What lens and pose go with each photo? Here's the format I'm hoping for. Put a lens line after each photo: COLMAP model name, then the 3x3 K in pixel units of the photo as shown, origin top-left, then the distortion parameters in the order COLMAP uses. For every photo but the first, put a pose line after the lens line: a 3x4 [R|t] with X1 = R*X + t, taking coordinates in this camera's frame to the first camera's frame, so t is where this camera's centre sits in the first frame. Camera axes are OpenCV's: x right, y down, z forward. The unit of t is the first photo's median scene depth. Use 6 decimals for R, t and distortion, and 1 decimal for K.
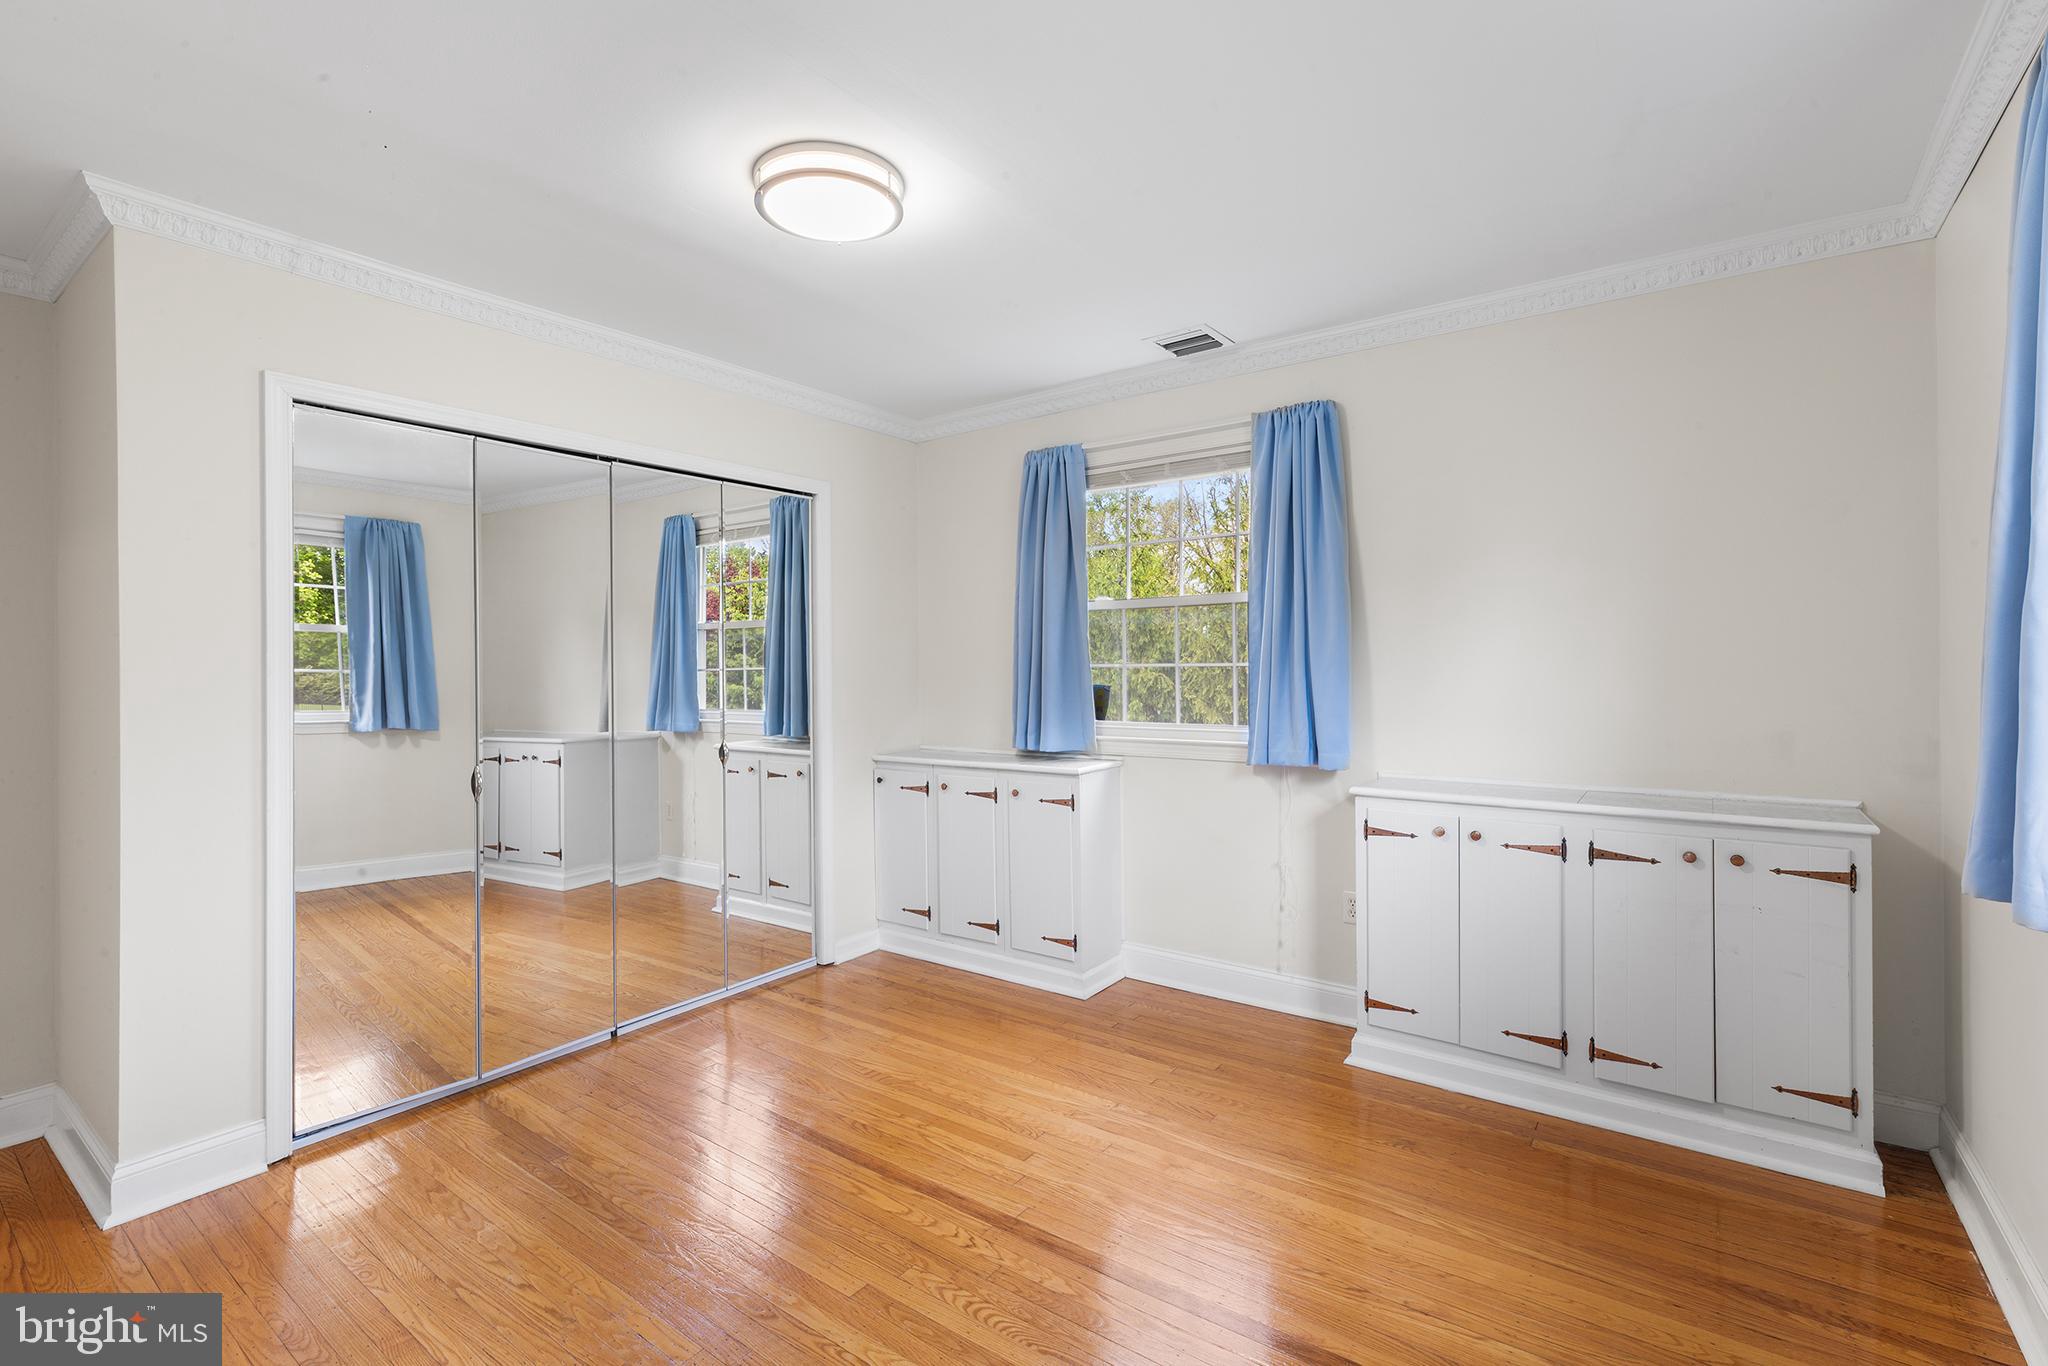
lens RADIAL K [[915.8, 0, 1025.5], [0, 915.8, 670.7], [0, 0, 1]] dist [0.004131, -0.000317]
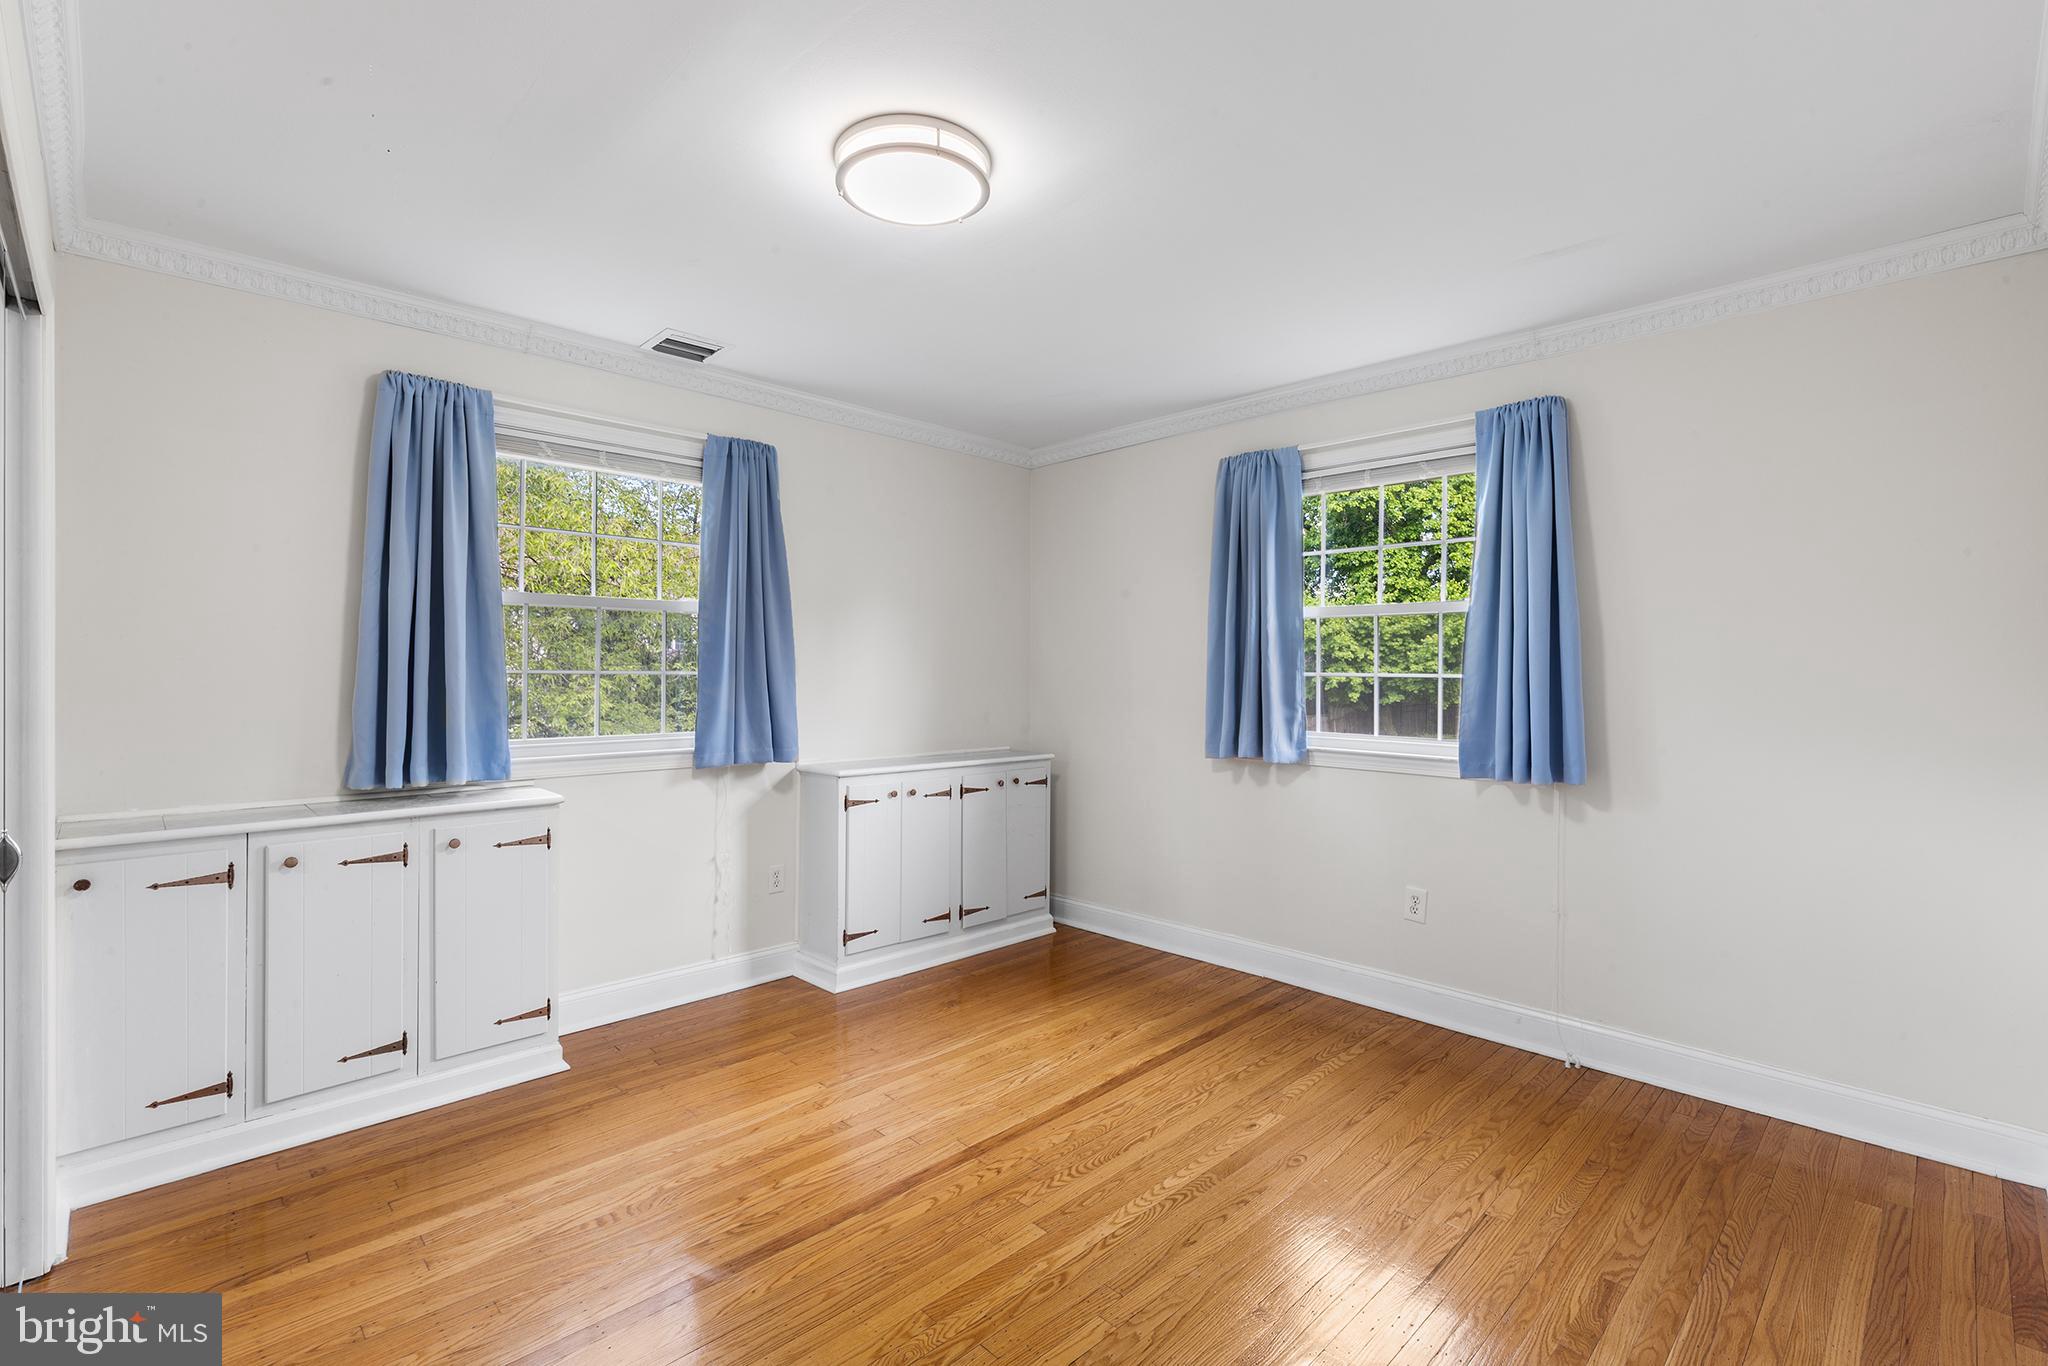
lens RADIAL K [[915.8, 0, 1023.1], [0, 915.8, 682.0], [0, 0, 1]] dist [0.004131, -0.000317]
pose [[0.169927, -0.001188, 0.985456, -0.768551], [0.000612, 0.999999, 0.001100, 0.003213], [-0.985456, 0.000416, 0.169928, 0.492871]]
